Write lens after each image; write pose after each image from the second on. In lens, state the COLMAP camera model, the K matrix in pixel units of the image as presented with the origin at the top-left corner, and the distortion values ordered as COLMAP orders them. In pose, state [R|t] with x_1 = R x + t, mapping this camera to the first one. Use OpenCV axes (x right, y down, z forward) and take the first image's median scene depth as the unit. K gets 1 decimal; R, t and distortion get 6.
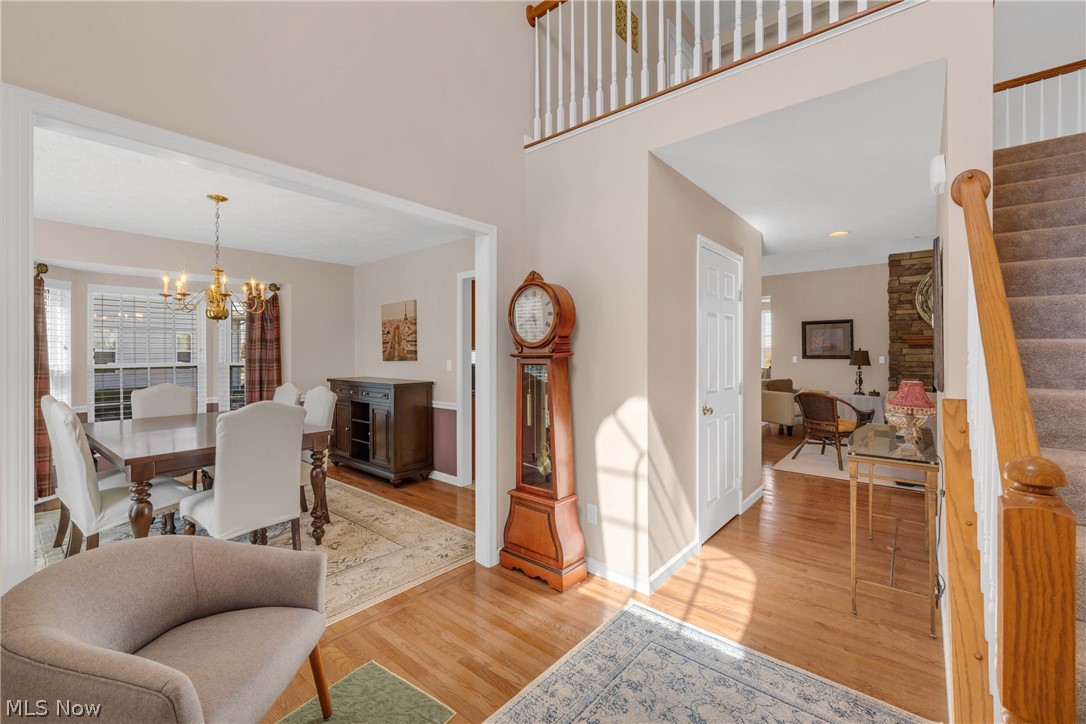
lens RADIAL K [[441.7, 0, 549.6], [0, 441.7, 359.3], [0, 0, 1]] dist [0.001390, 0.000456]
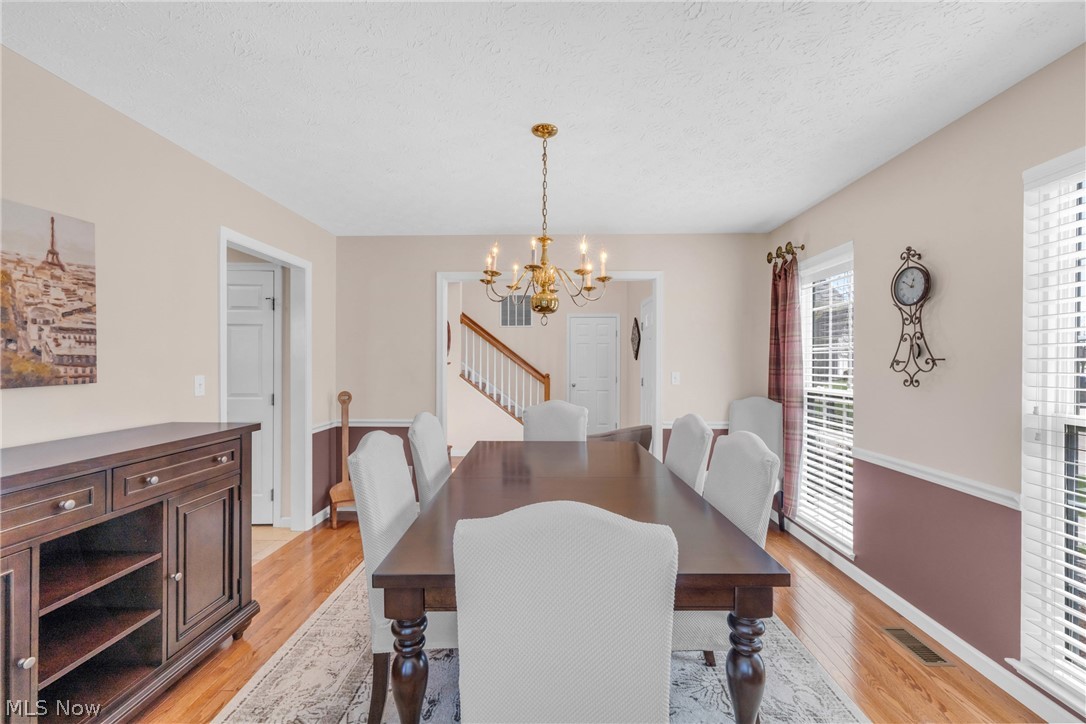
lens RADIAL K [[441.7, 0, 549.6], [0, 441.7, 359.3], [0, 0, 1]] dist [0.001390, 0.000456]
pose [[-0.628573, 0.002820, 0.777745, -0.850409], [0.006841, 0.999975, 0.001904, -0.015317], [-0.777720, 0.006518, -0.628577, 0.931892]]
